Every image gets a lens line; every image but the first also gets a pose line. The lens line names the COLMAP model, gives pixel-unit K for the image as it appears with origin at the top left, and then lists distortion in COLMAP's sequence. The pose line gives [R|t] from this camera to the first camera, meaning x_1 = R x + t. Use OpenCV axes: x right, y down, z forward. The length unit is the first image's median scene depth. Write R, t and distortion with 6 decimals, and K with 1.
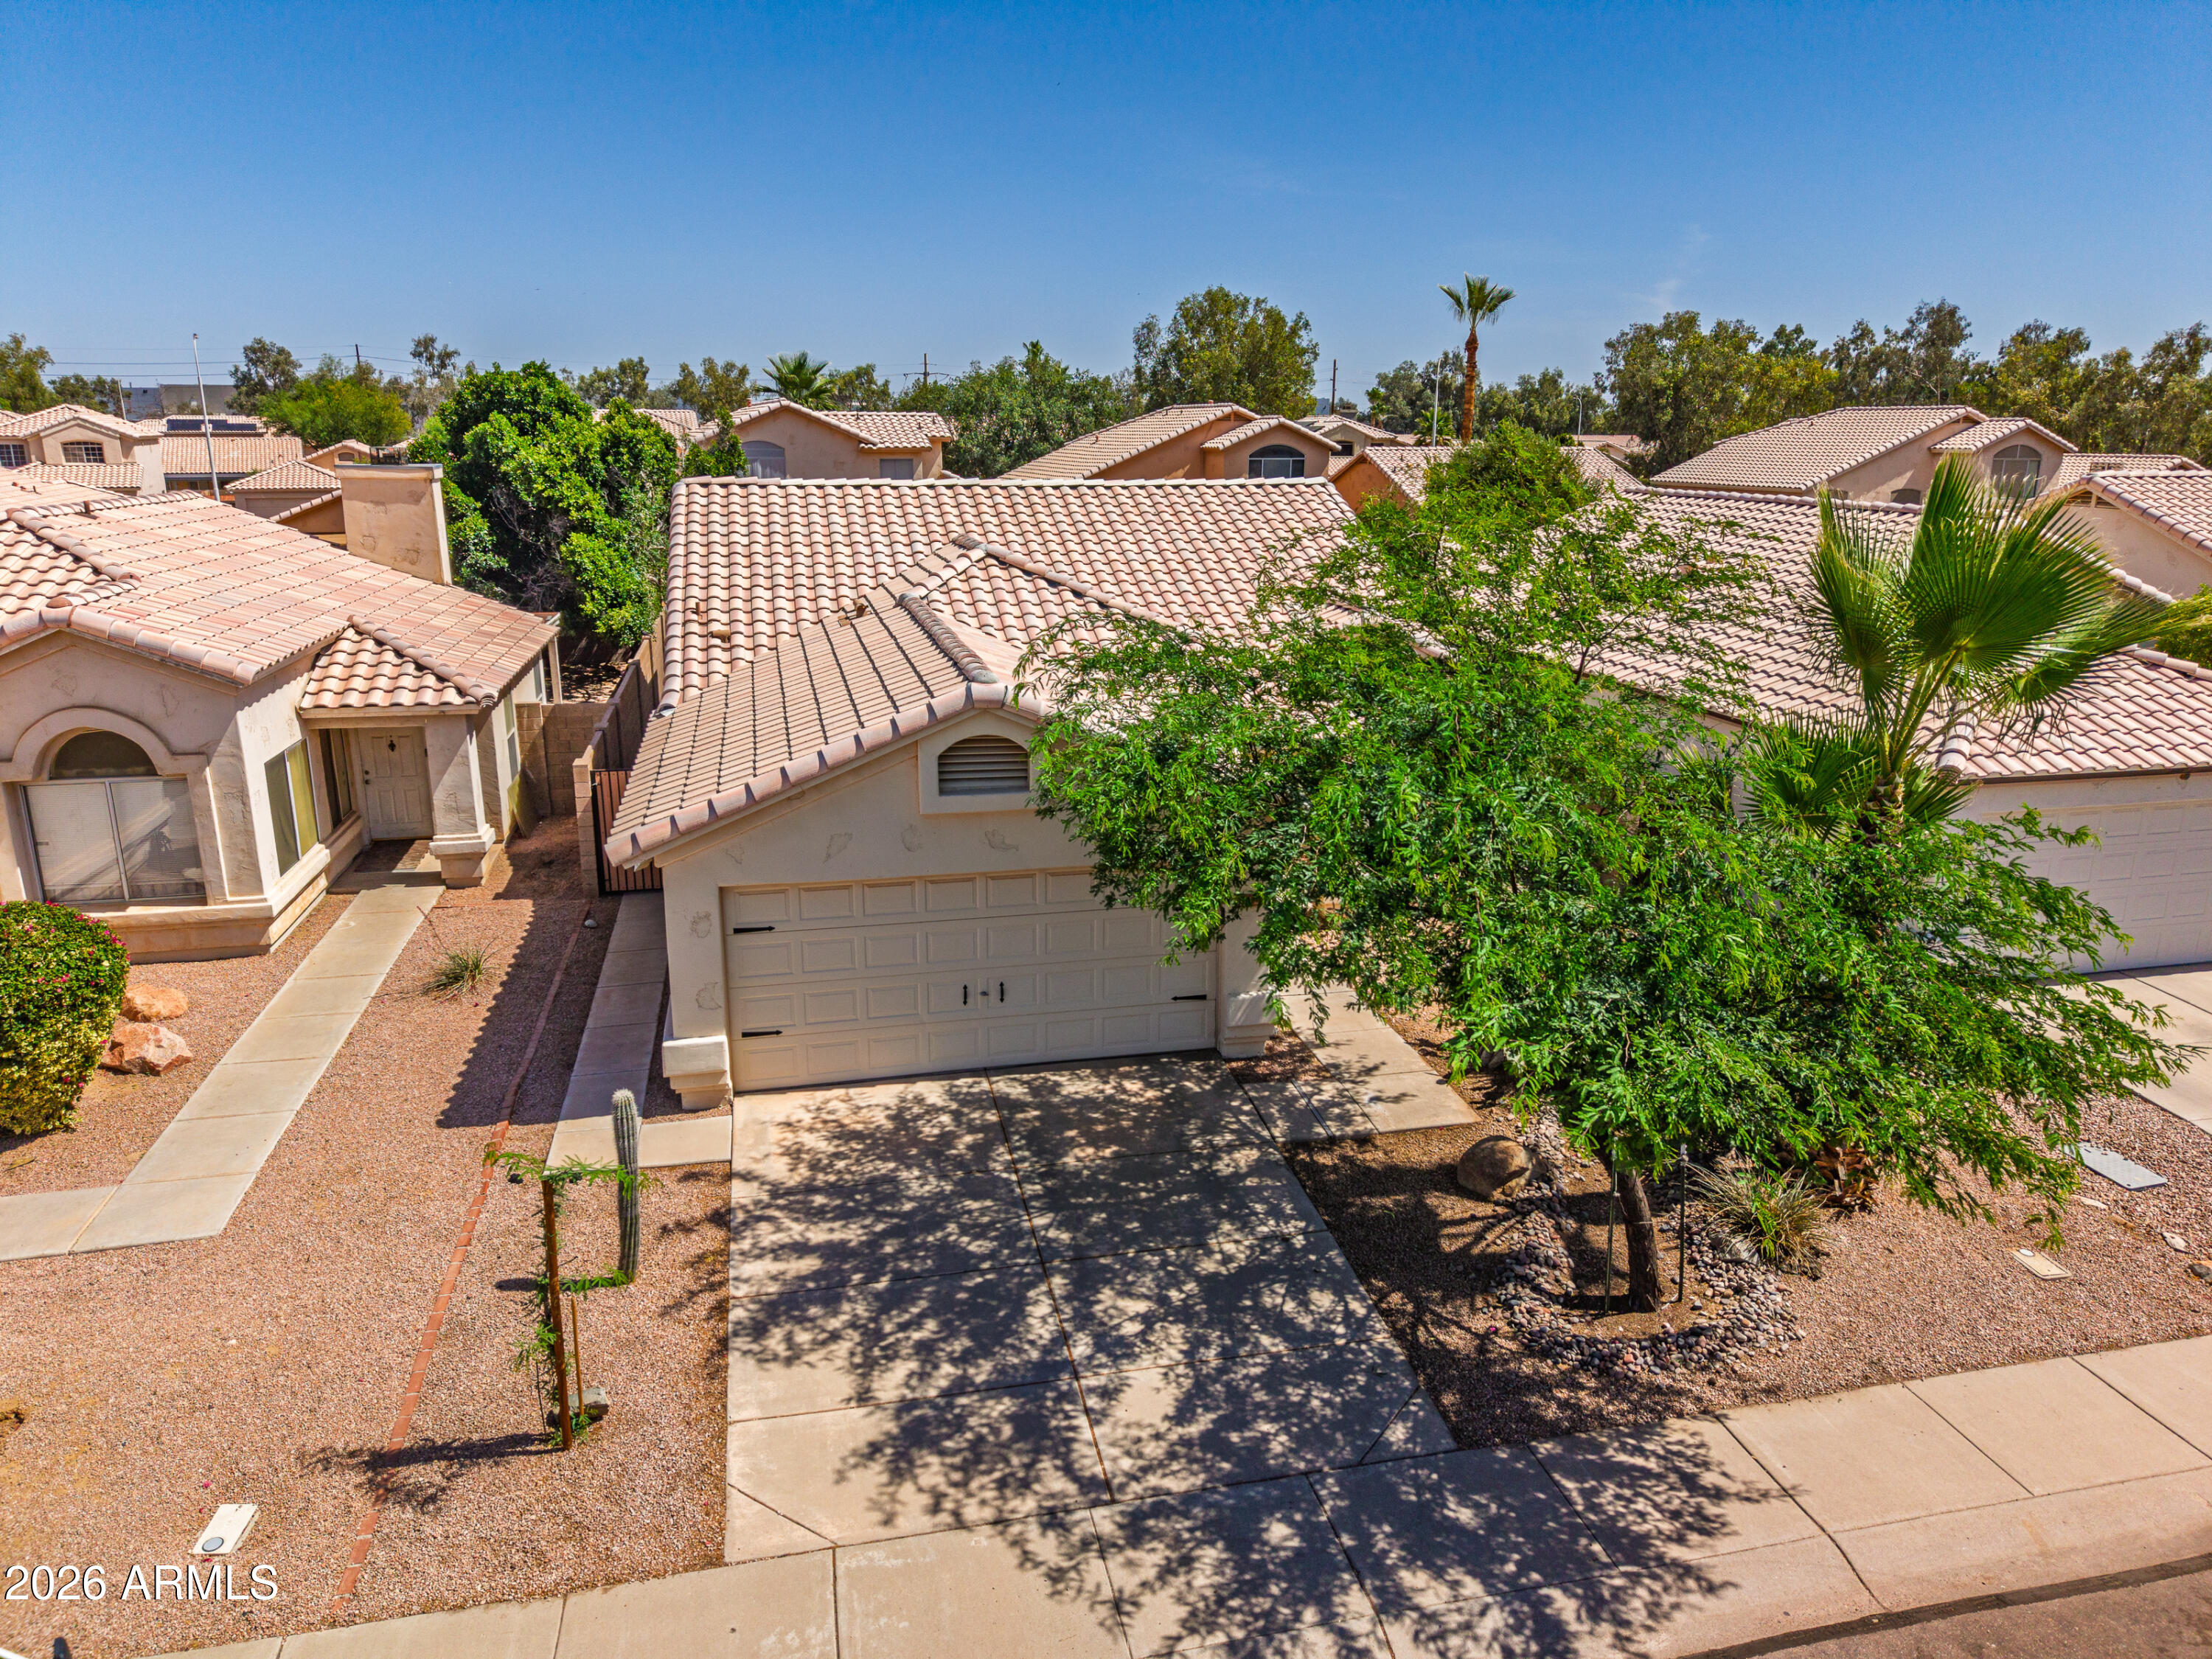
lens RADIAL K [[1500.2, 0, 1106.0], [0, 1500.2, 829.5], [0, 0, 1]] dist [0.010037, 0.003598]
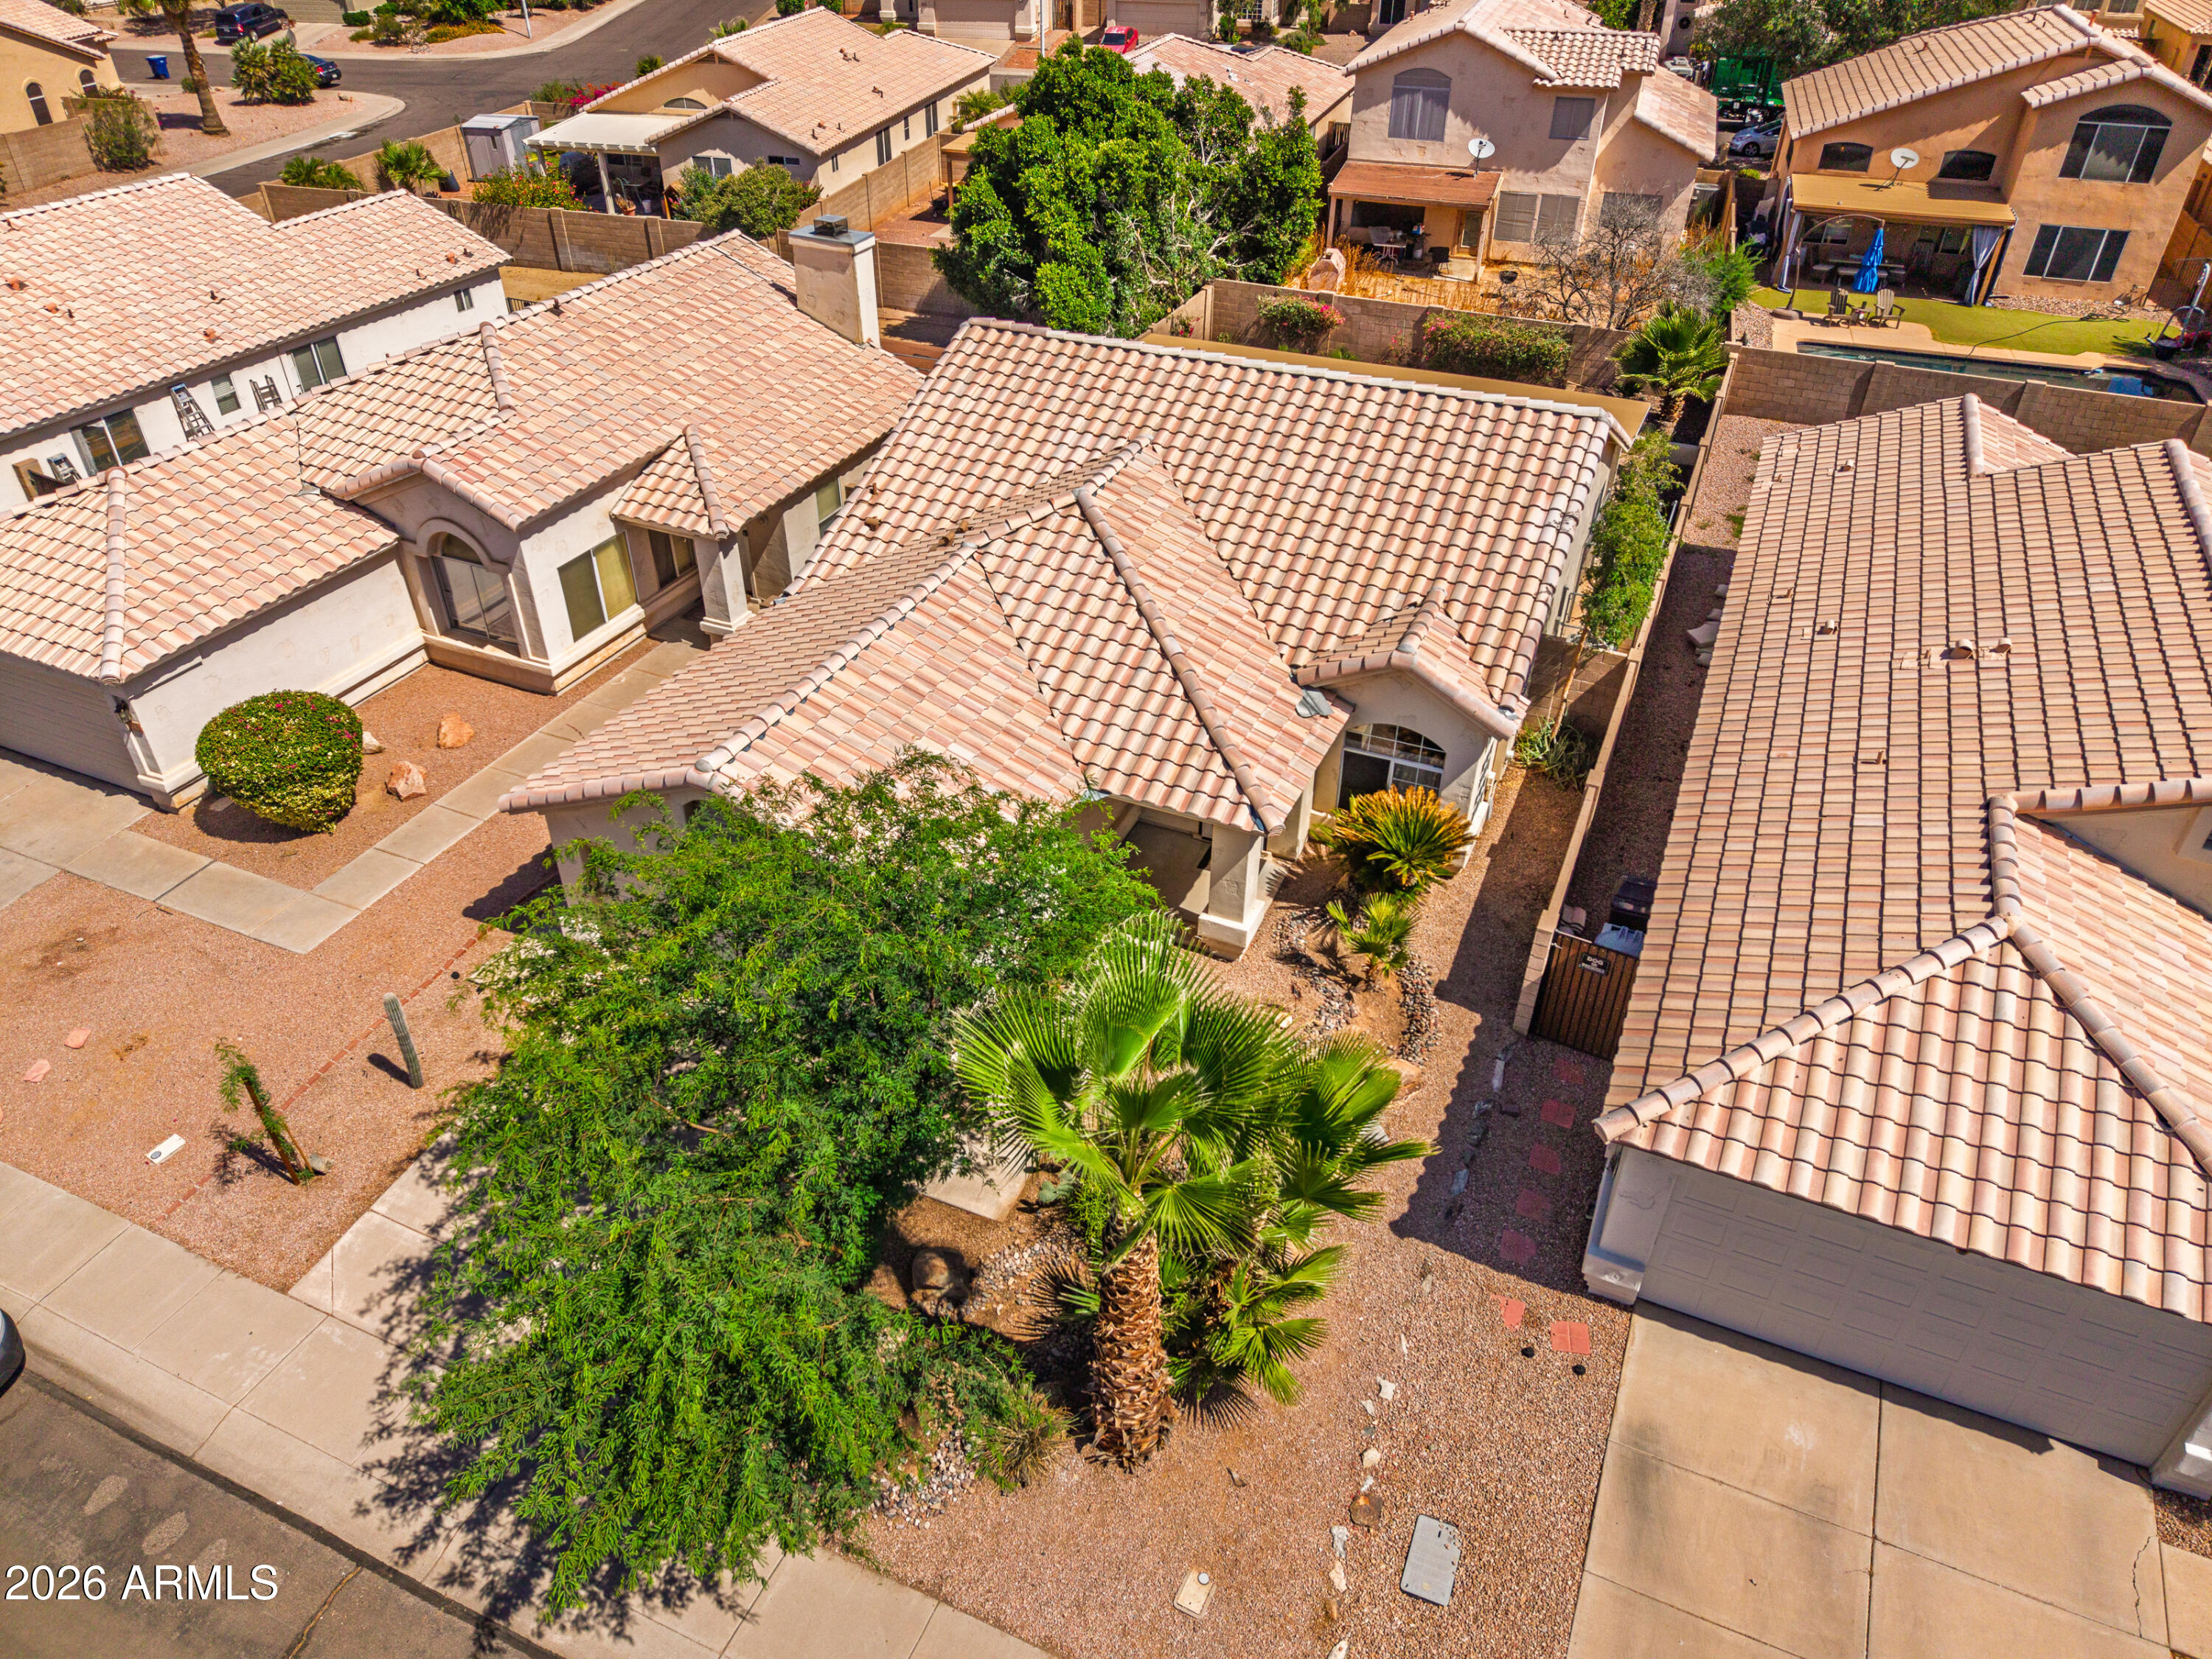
lens RADIAL K [[1500.2, 0, 1106.0], [0, 1500.2, 829.5], [0, 0, 1]] dist [0.010037, 0.003598]
pose [[0.790463, 0.358270, -0.496800, 0.657990], [-0.156123, 0.902150, 0.402182, -0.484499], [0.592278, -0.240348, 0.769051, 0.161996]]
